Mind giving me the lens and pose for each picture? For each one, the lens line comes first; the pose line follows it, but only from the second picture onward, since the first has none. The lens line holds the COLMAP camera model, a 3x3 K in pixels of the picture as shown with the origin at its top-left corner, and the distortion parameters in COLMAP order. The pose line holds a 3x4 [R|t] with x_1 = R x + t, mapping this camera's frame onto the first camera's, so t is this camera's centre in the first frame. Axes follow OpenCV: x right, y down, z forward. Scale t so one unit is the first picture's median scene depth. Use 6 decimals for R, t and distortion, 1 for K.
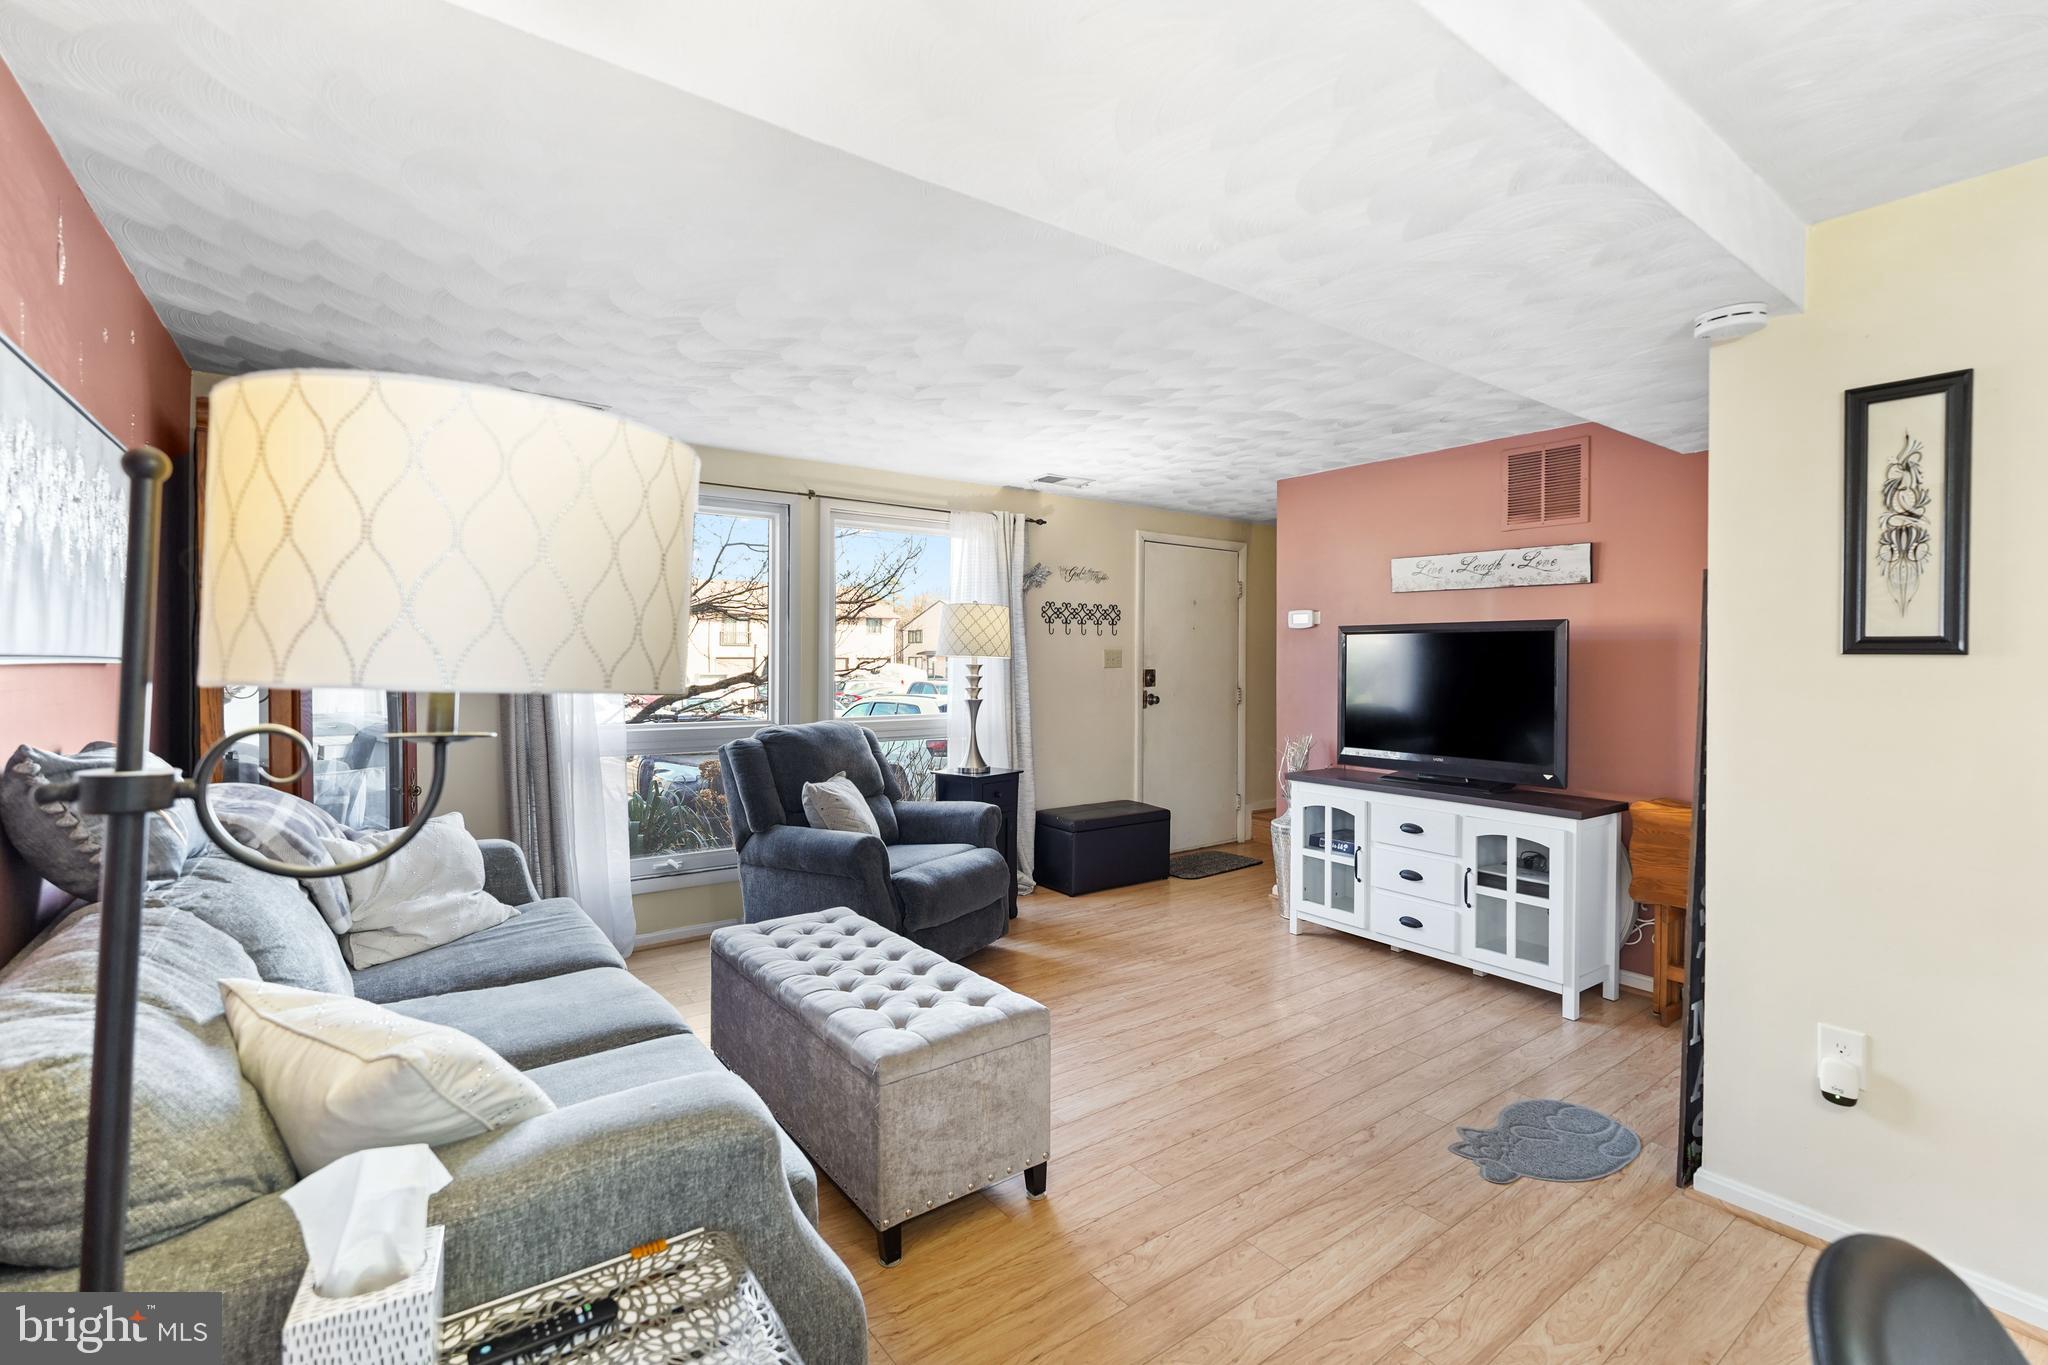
lens RADIAL K [[917.0, 0, 1034.5], [0, 917.0, 653.3], [0, 0, 1]] dist [-0.013659, 0.007847]
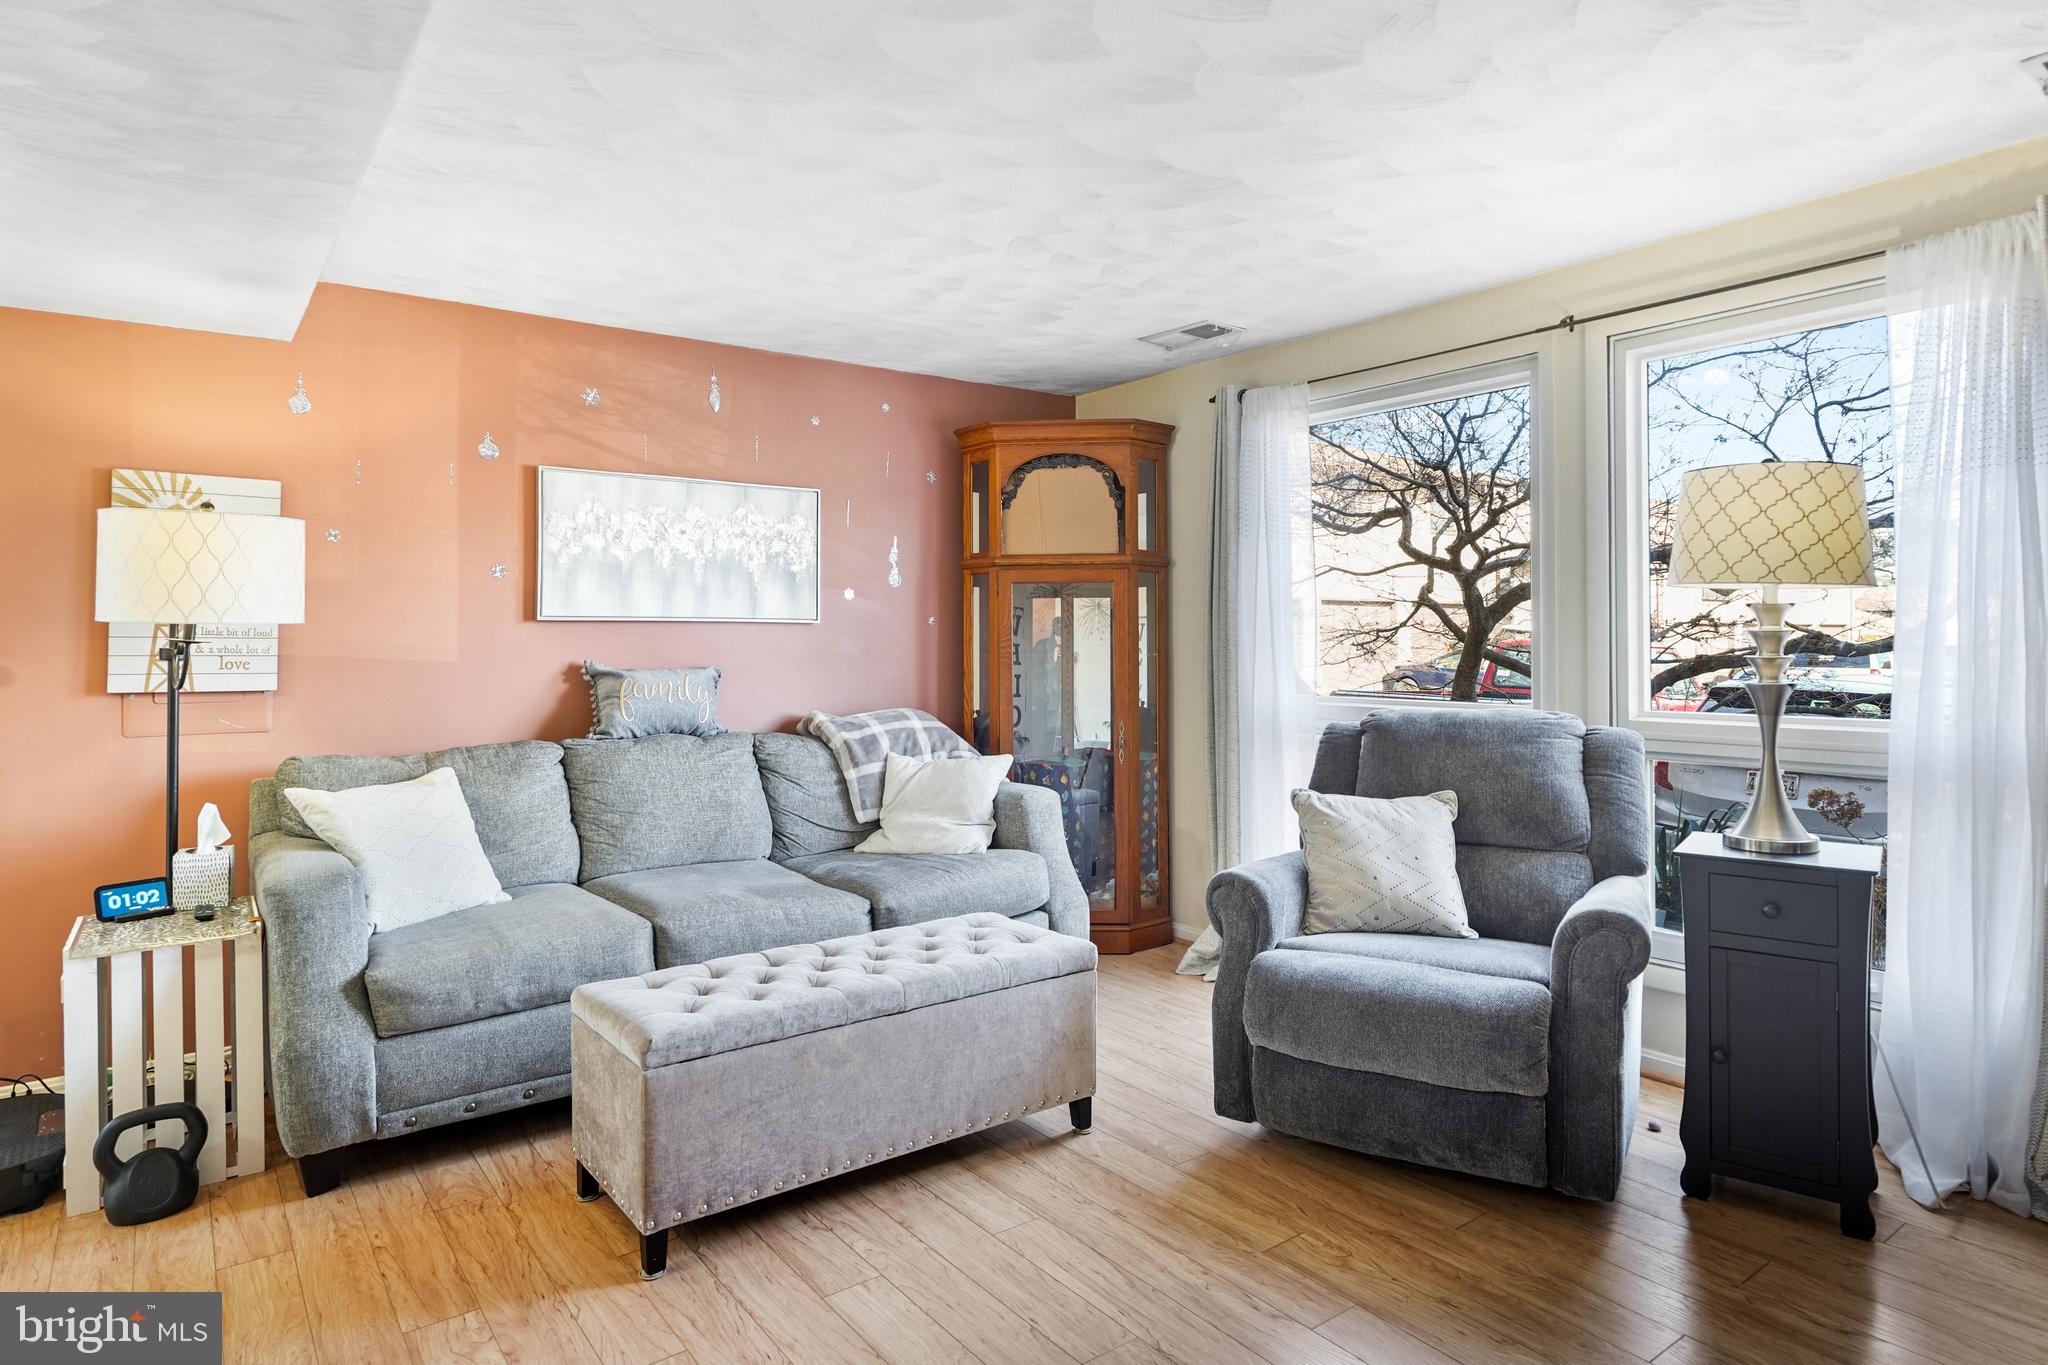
lens RADIAL K [[1167.5, 0, 1039.3], [0, 1167.5, 649.7], [0, 0, 1]] dist [-0.001195, -0.004220]
pose [[-0.001919, 0.001542, -0.999997, 0.741410], [0.012623, 0.999919, 0.001518, 0.042495], [0.999918, -0.012620, -0.001939, 0.989906]]
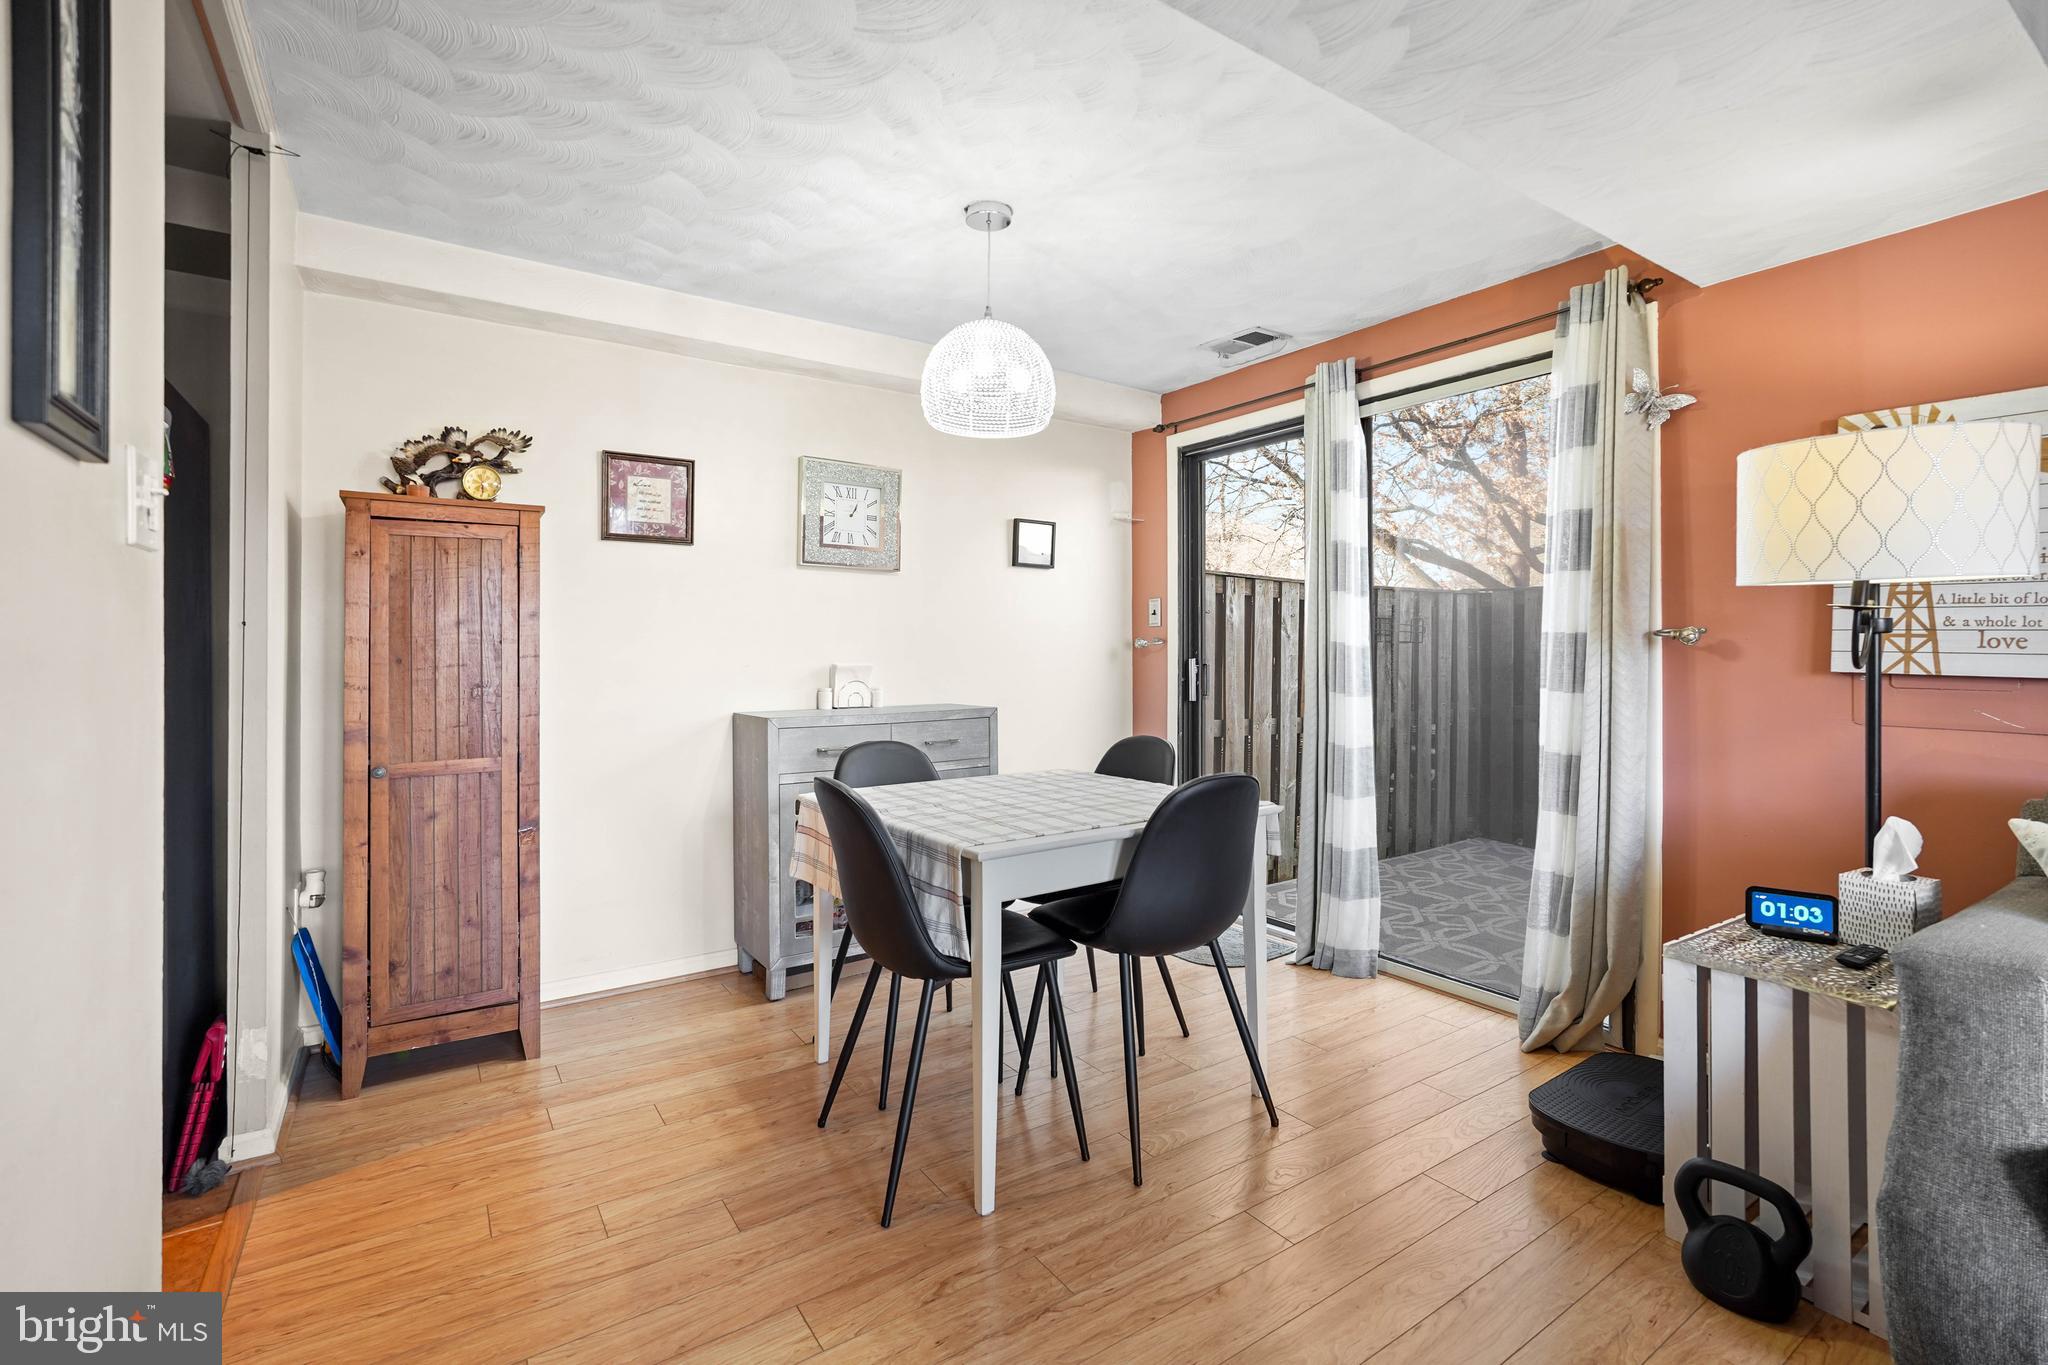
lens RADIAL K [[917.0, 0, 1030.4], [0, 917.0, 643.0], [0, 0, 1]] dist [-0.013659, 0.007847]
pose [[-0.998586, -0.006912, 0.052713, 0.304857], [-0.007326, 0.999944, -0.007648, 0.059393], [-0.052657, -0.008024, -0.998580, 0.911652]]
